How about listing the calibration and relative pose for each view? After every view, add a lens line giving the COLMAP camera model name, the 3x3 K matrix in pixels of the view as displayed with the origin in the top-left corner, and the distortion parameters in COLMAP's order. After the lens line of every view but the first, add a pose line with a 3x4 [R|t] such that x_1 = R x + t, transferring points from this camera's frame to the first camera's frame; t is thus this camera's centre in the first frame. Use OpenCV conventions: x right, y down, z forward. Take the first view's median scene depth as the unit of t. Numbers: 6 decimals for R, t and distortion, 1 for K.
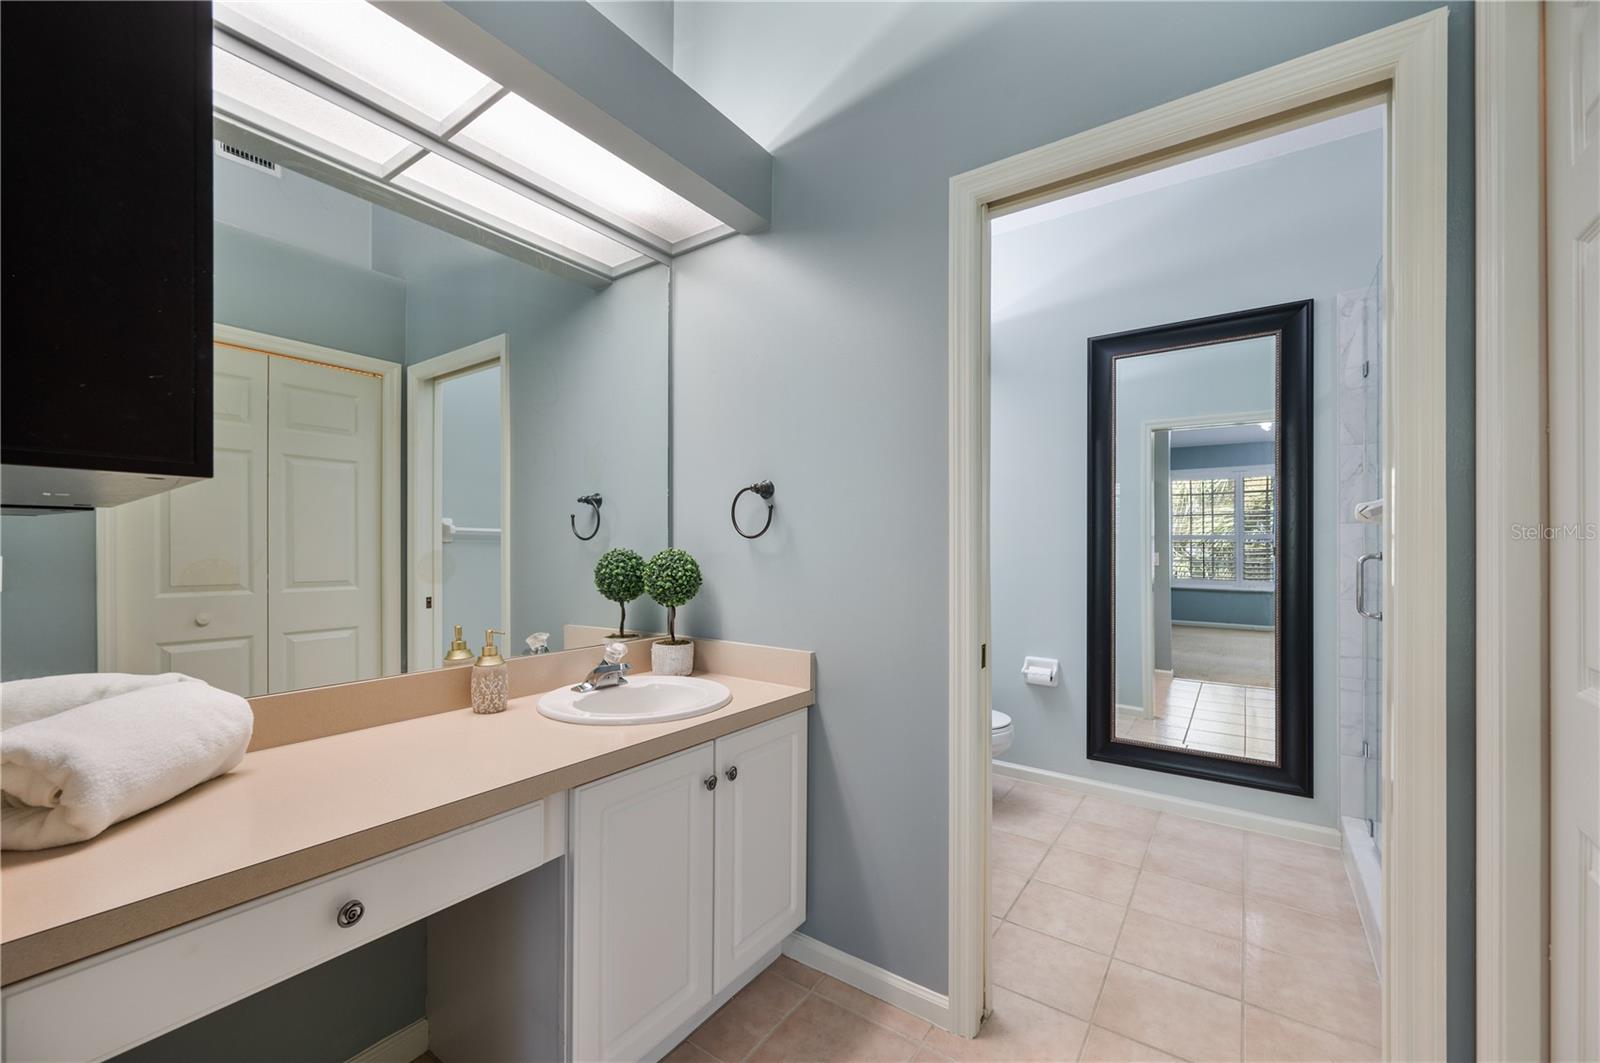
lens RADIAL K [[640.5, 0, 804.3], [0, 640.5, 542.8], [0, 0, 1]] dist [-0.001191, 0.000293]
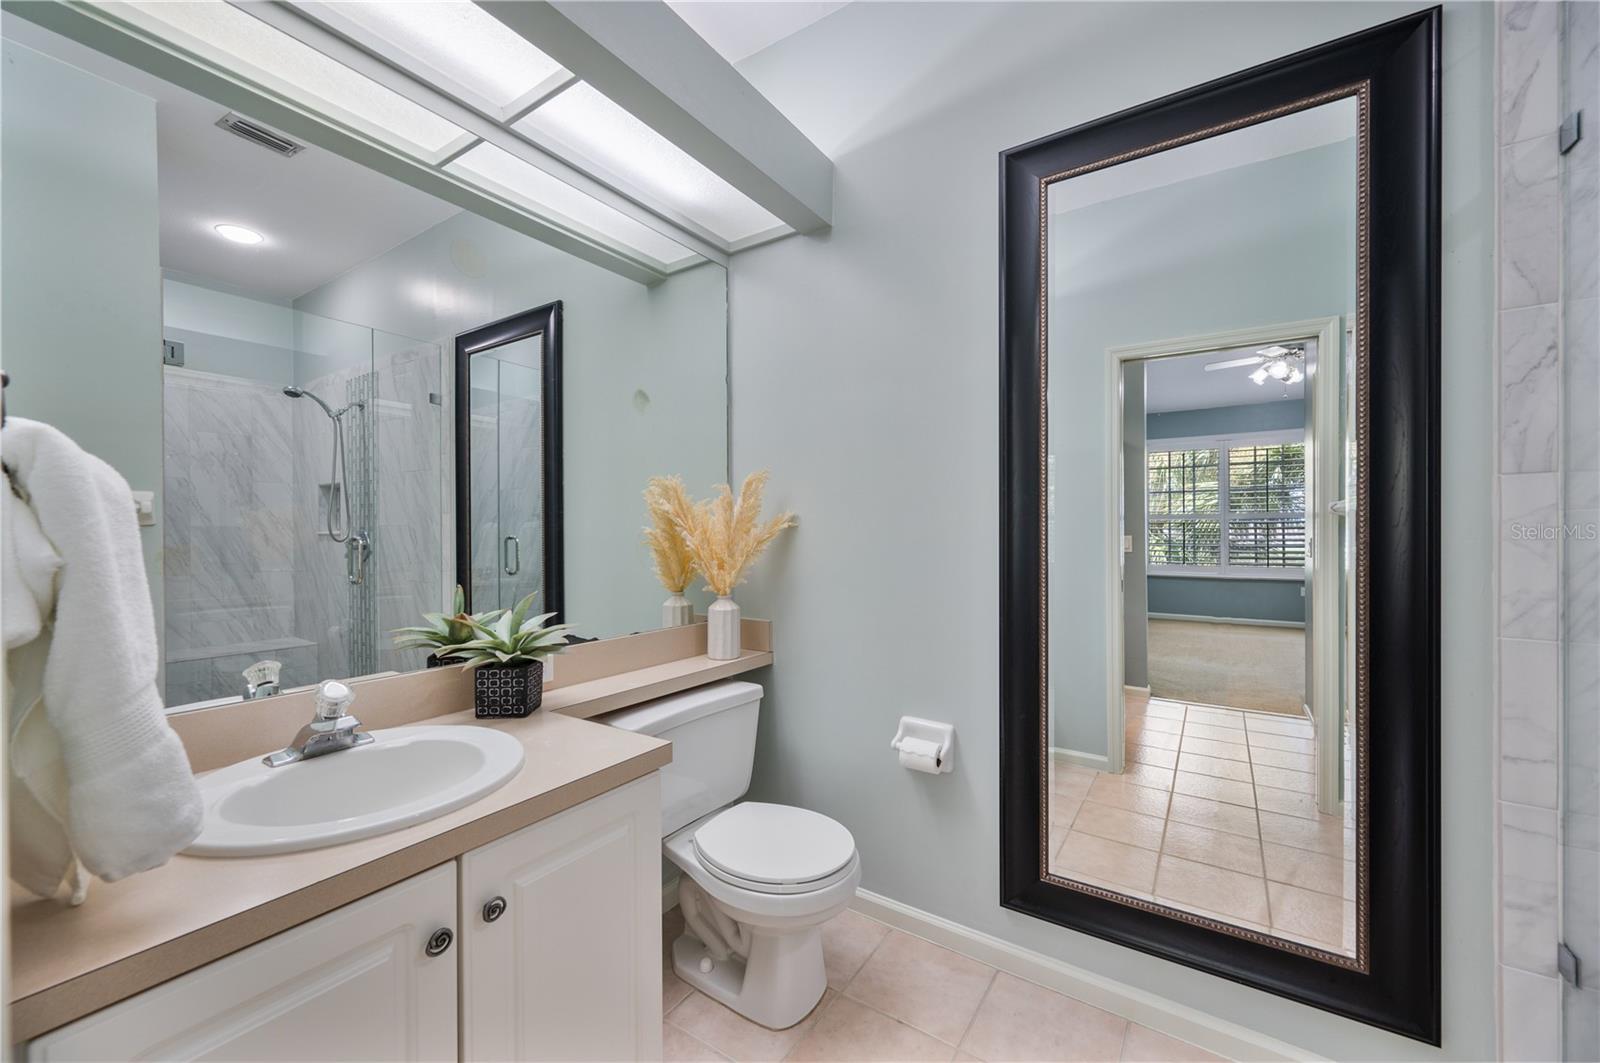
lens RADIAL K [[640.5, 0, 798.8], [0, 640.5, 534.5], [0, 0, 1]] dist [-0.001191, 0.000293]
pose [[0.999724, -0.007372, 0.022303, 0.137021], [0.007123, 0.999912, 0.011224, 0.002314], [-0.022384, -0.011062, 0.999688, 0.239837]]
